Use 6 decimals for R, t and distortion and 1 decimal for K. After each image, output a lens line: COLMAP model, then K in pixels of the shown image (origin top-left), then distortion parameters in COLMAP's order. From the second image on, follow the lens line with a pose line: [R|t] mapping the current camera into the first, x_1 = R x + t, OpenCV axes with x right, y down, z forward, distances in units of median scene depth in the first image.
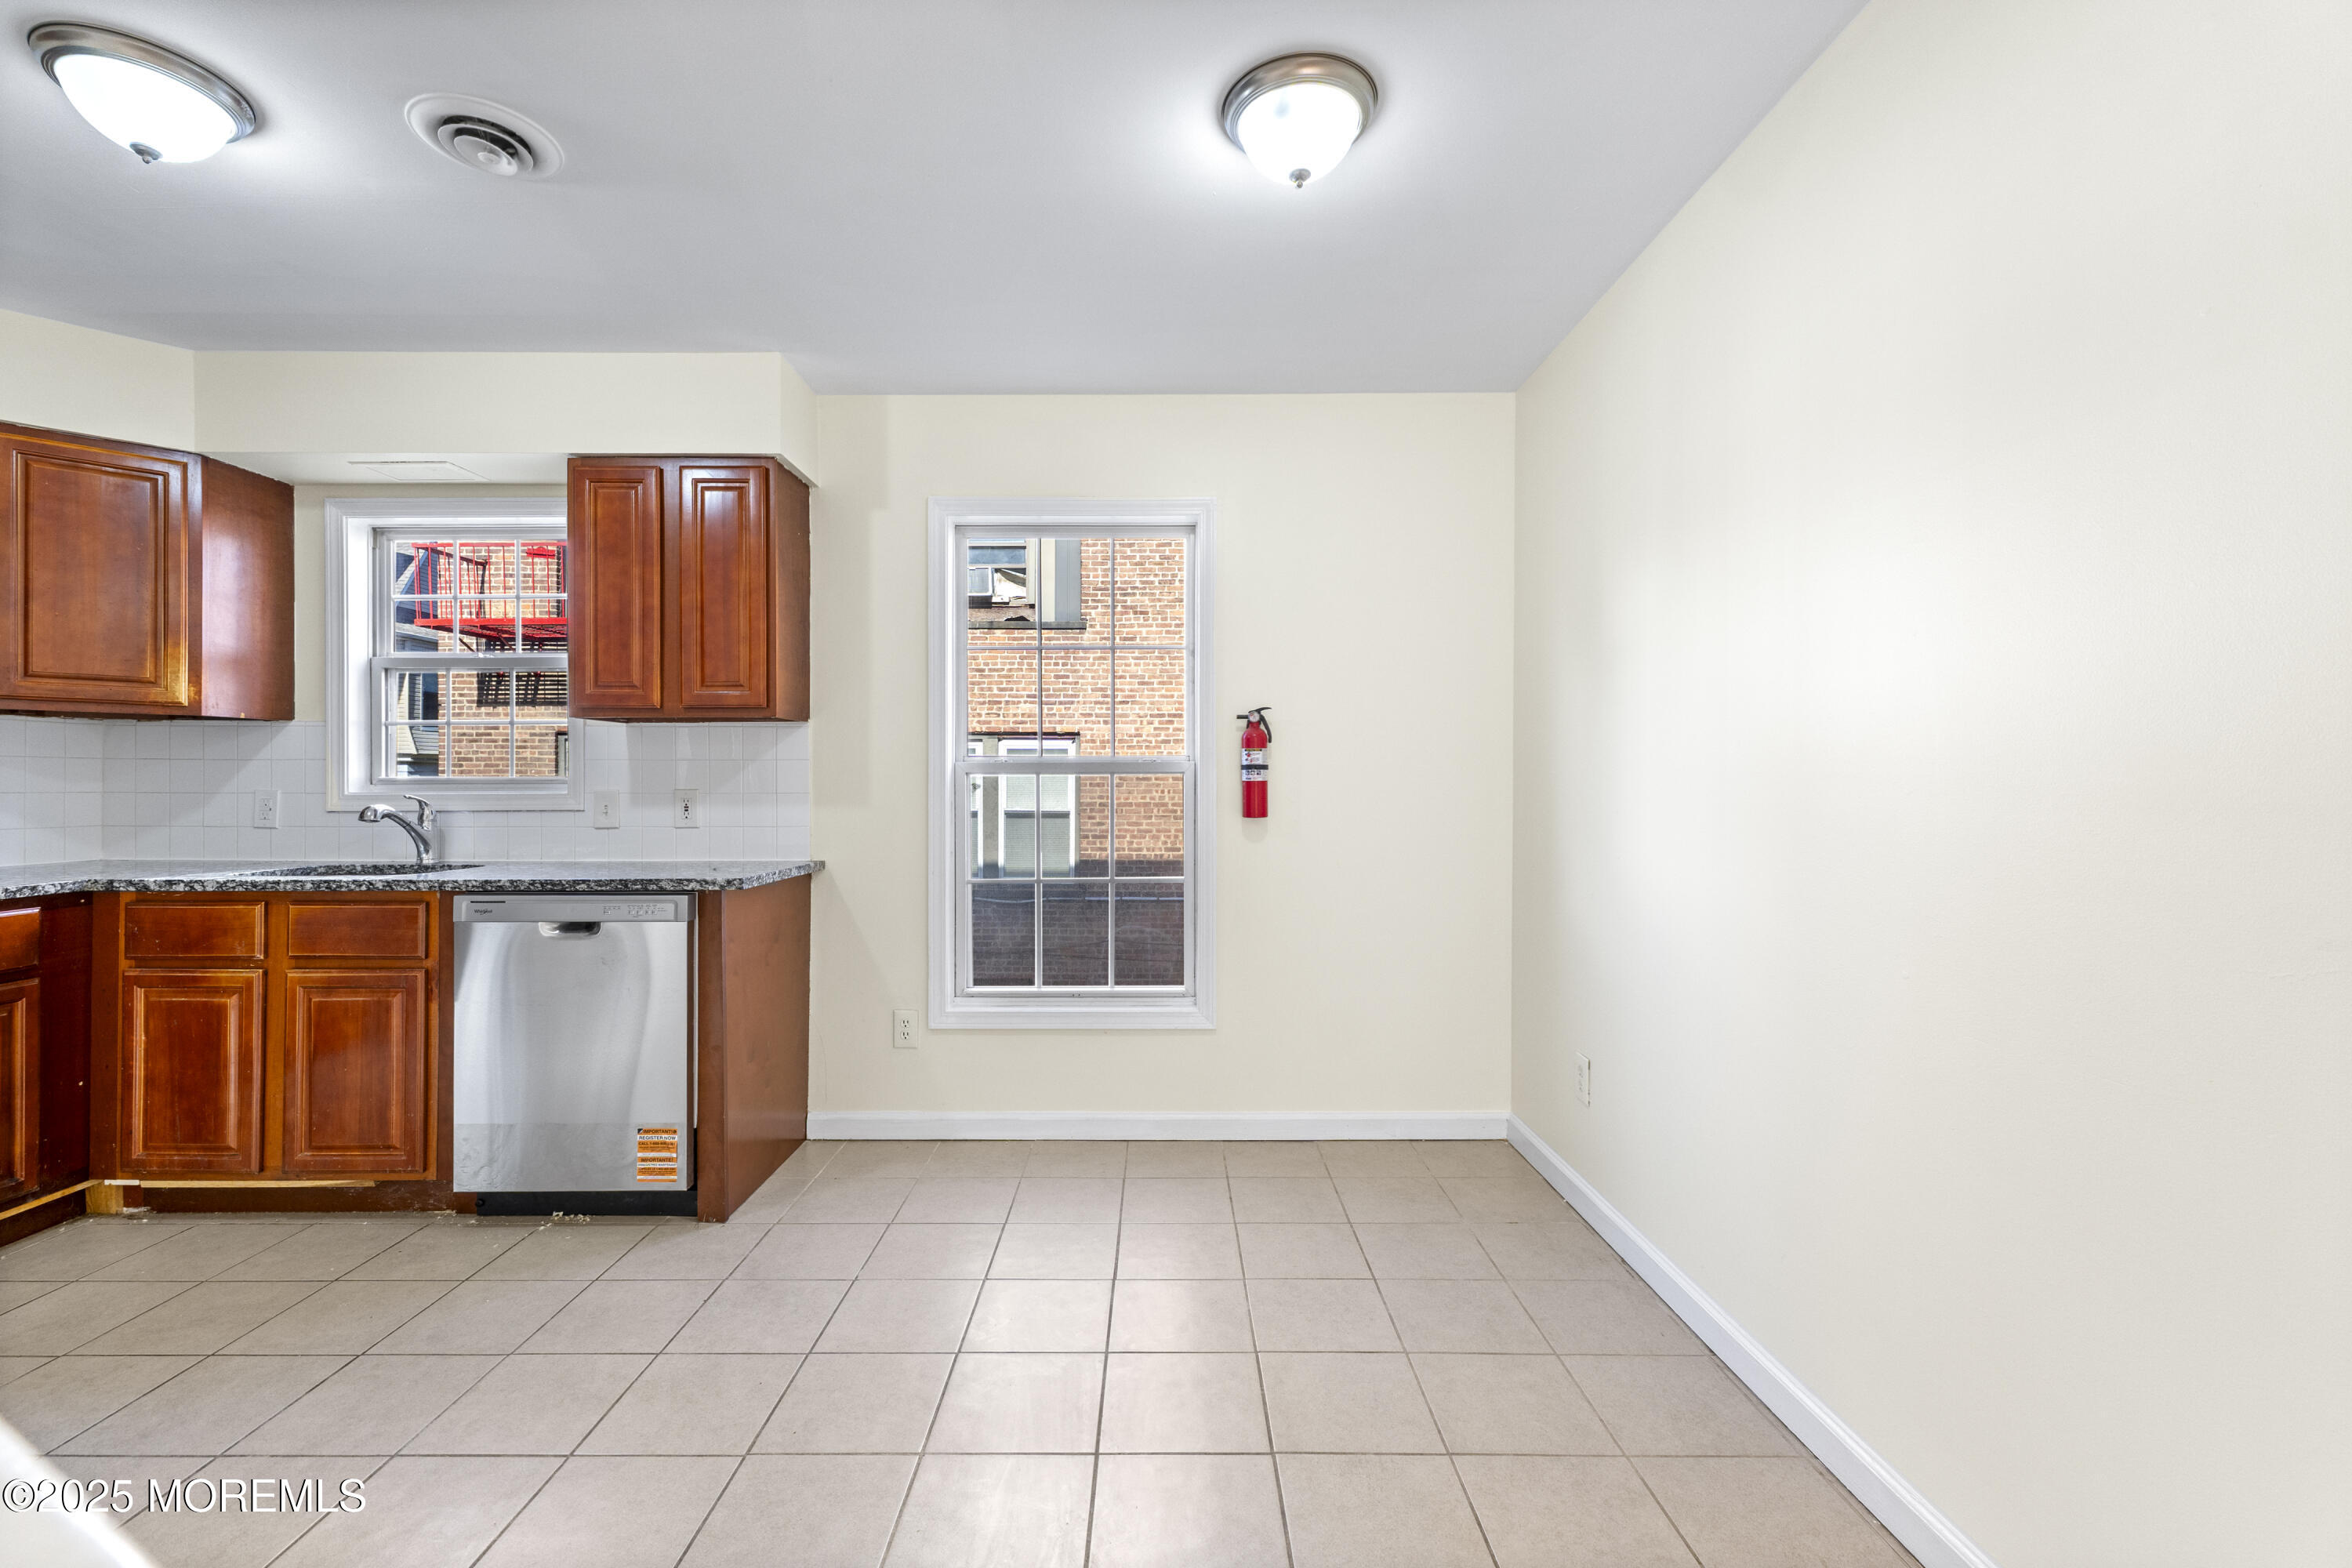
lens RADIAL K [[1003.8, 0, 1162.9], [0, 1003.8, 782.7], [0, 0, 1]] dist [0.004001, -0.000169]
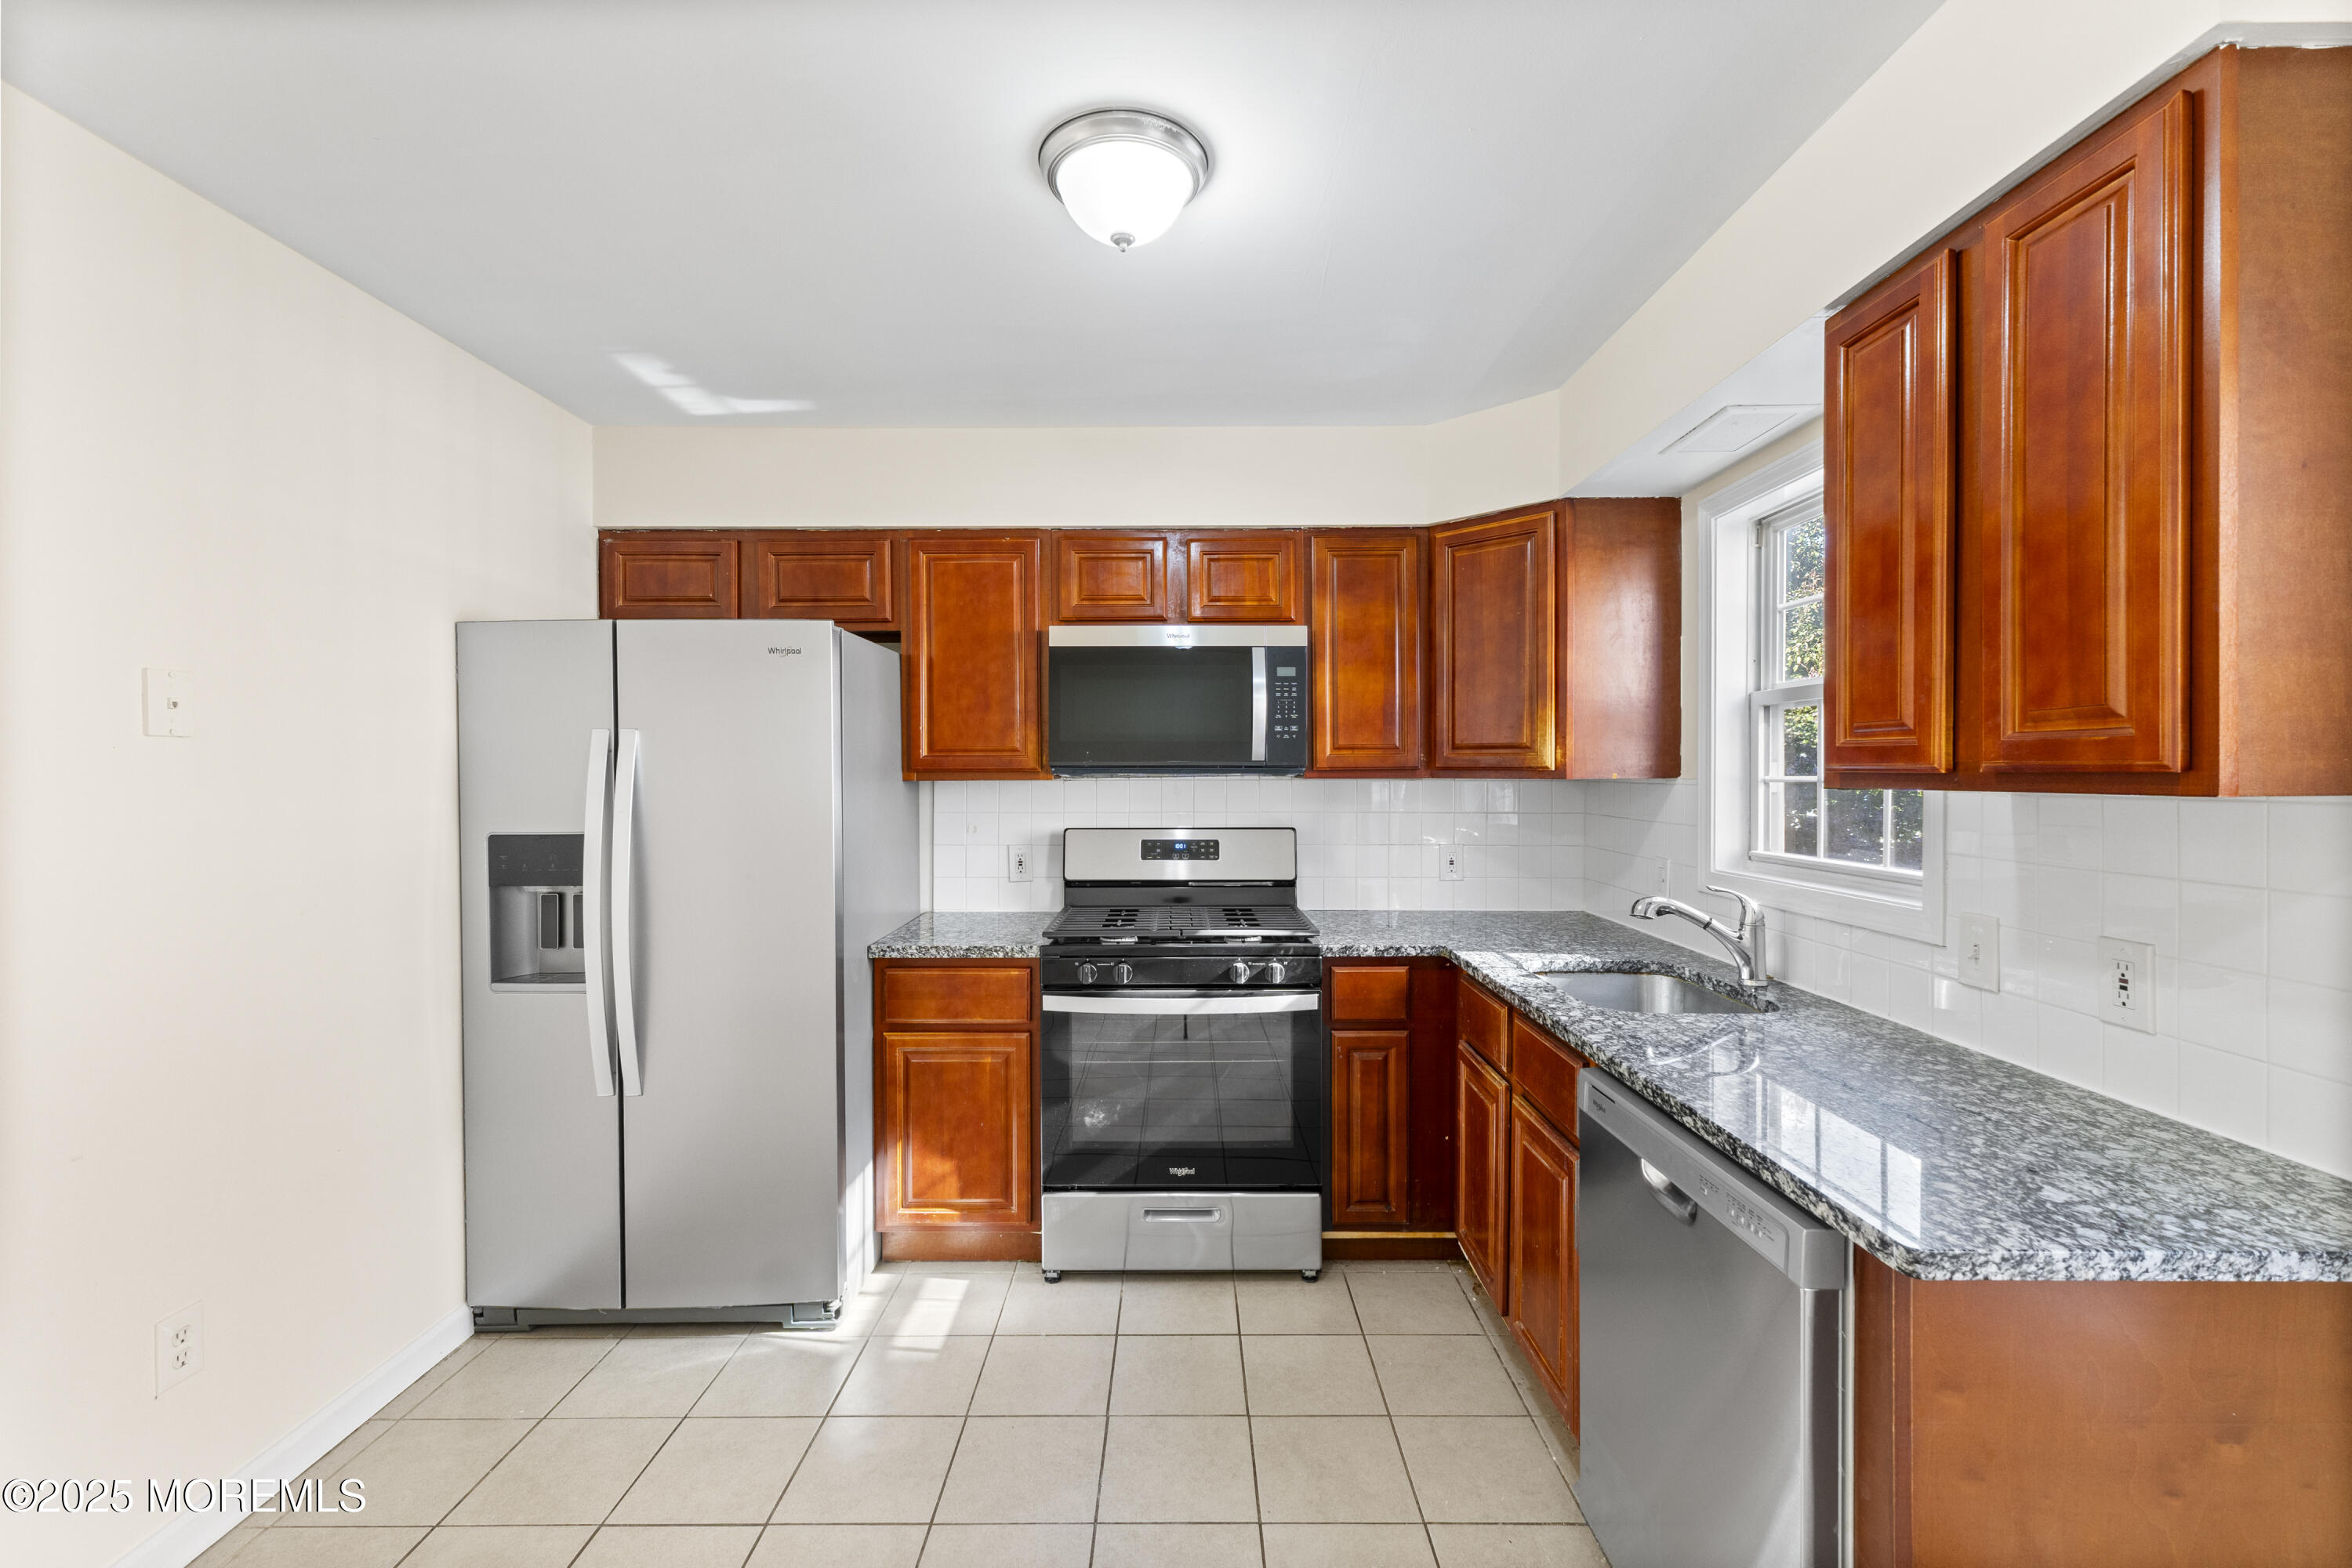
lens RADIAL K [[986.5, 0, 1179.1], [0, 986.5, 781.2], [0, 0, 1]] dist [0.003520, 0.000532]
pose [[-0.002139, 0.011329, -0.999934, -0.043419], [0.001570, 0.999935, 0.011326, -0.076787], [0.999996, -0.001546, -0.002157, 0.651691]]
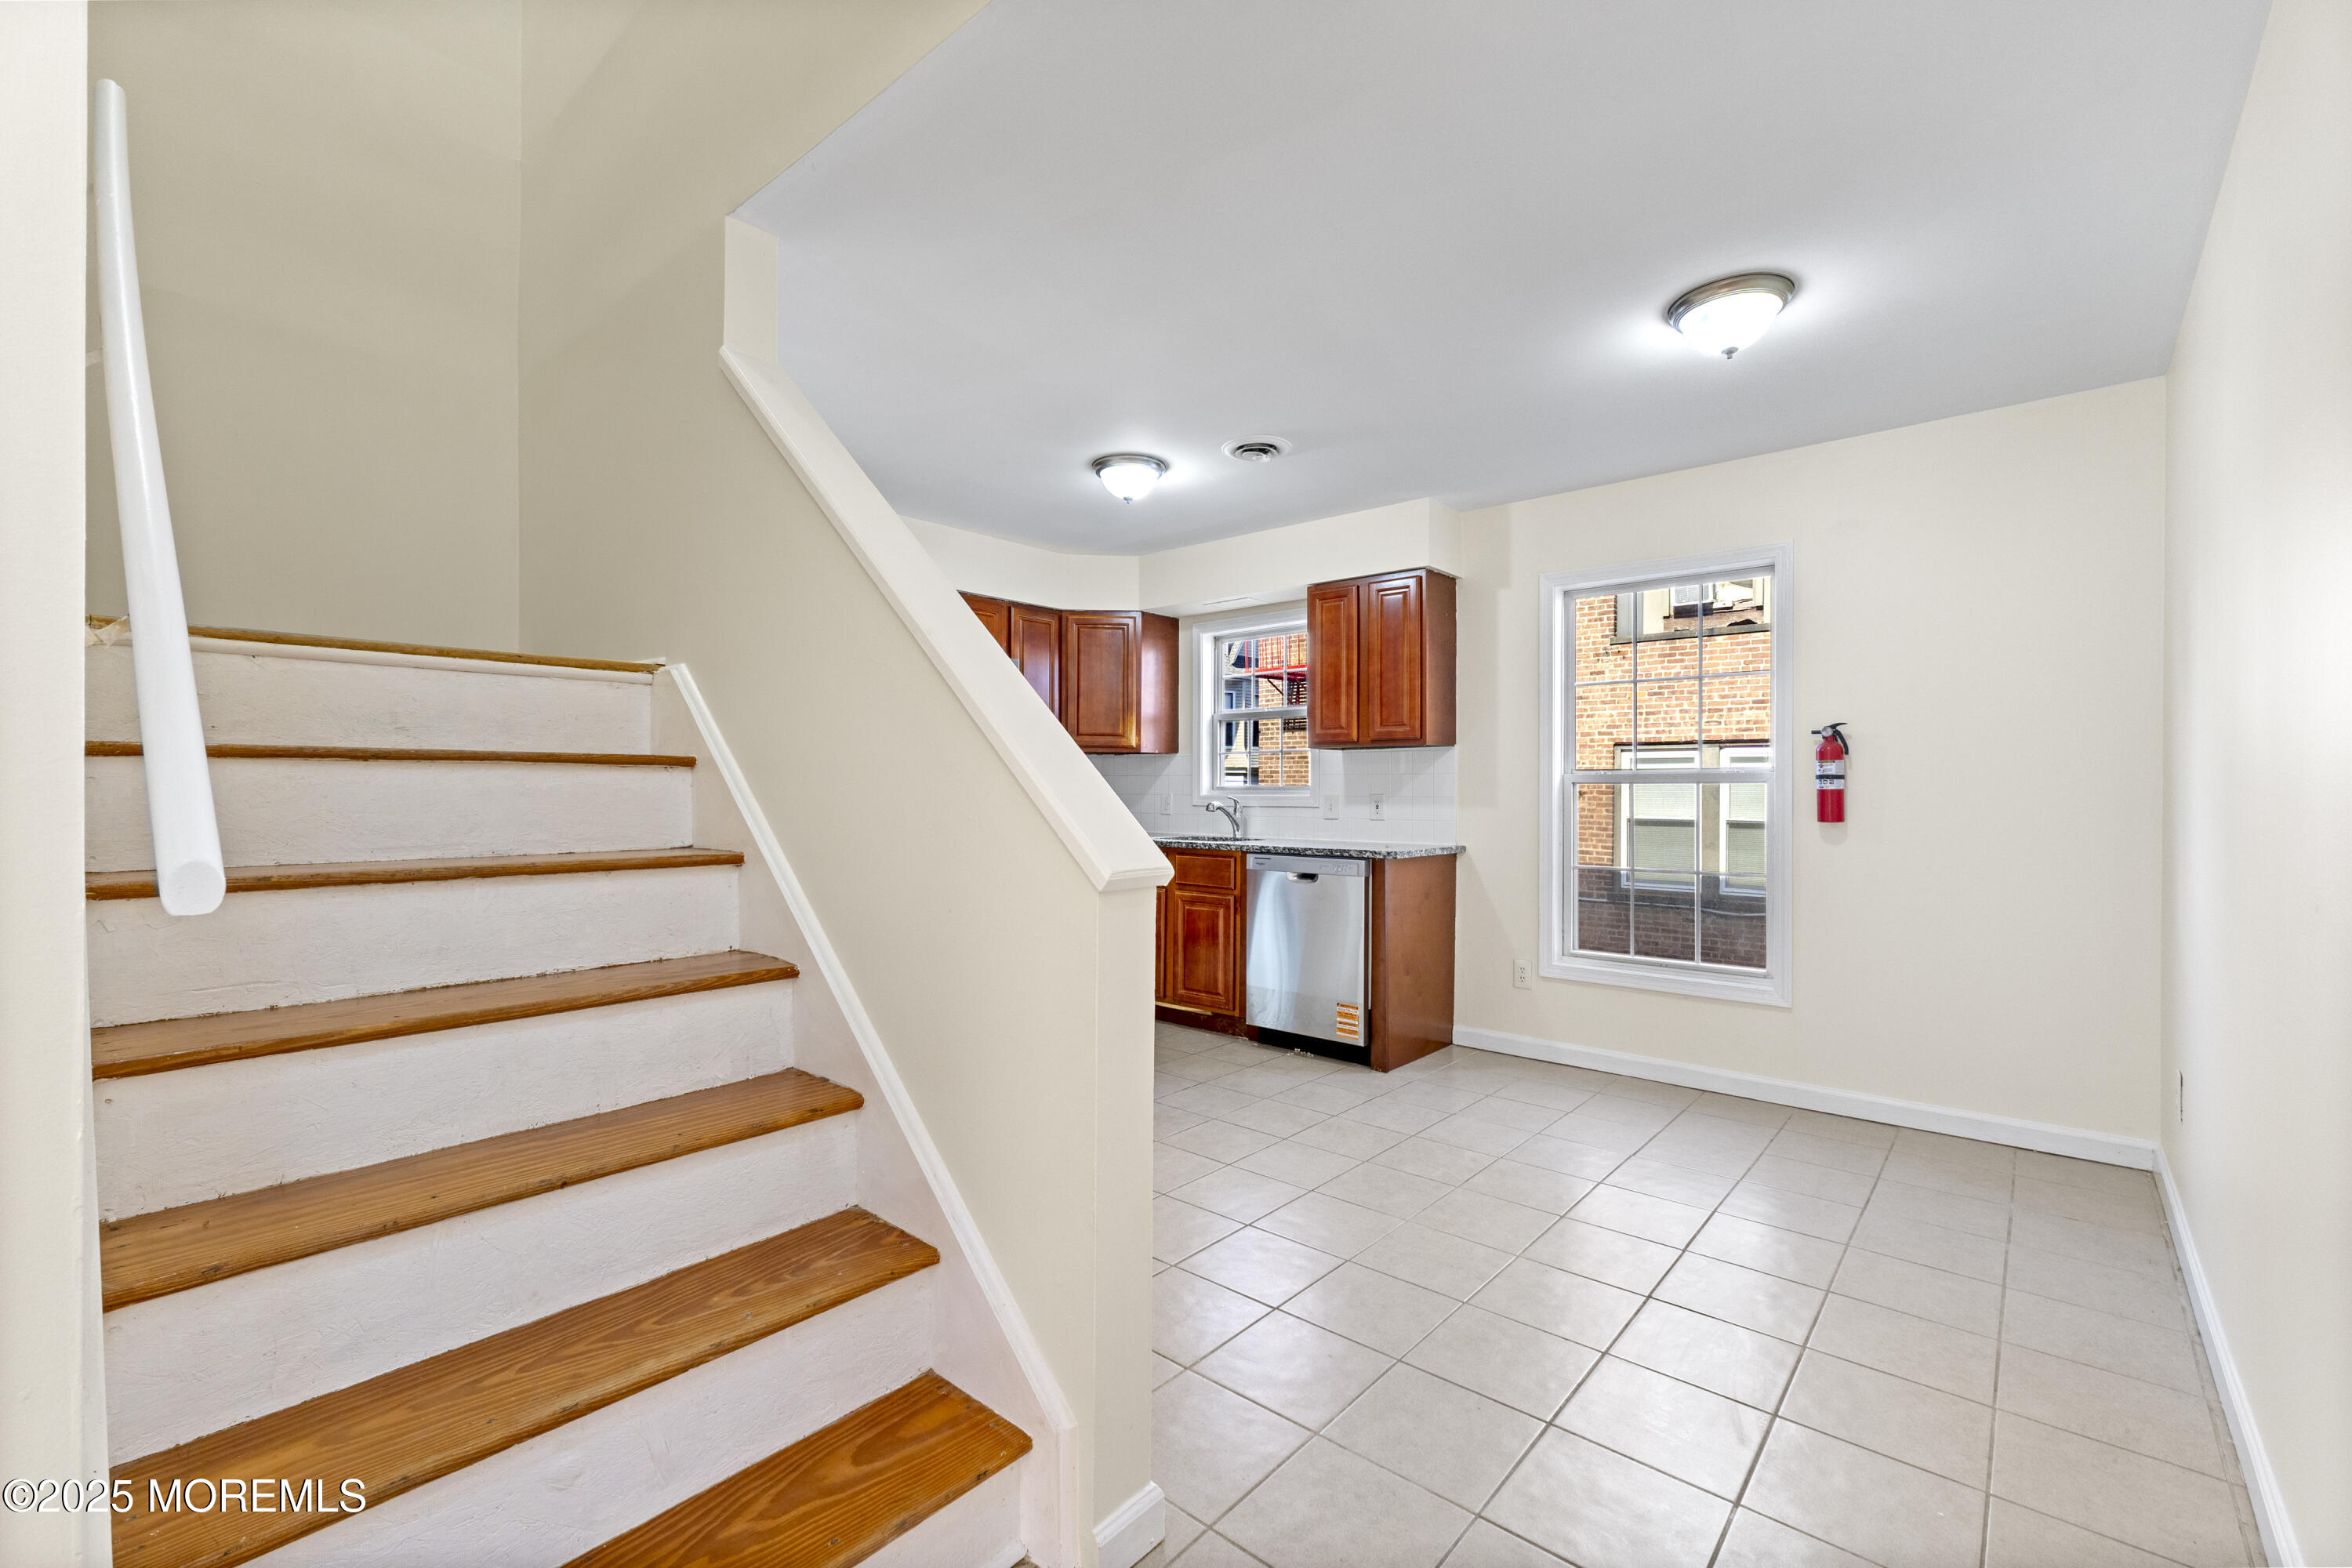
lens RADIAL K [[998.5, 0, 1172.0], [0, 998.5, 789.9], [0, 0, 1]] dist [0.000770, 0.000164]
pose [[0.752281, 0.002974, -0.658835, 0.299396], [-0.004003, 0.999992, -0.000057, 0.002004], [0.658830, 0.002680, 0.752287, -0.344180]]
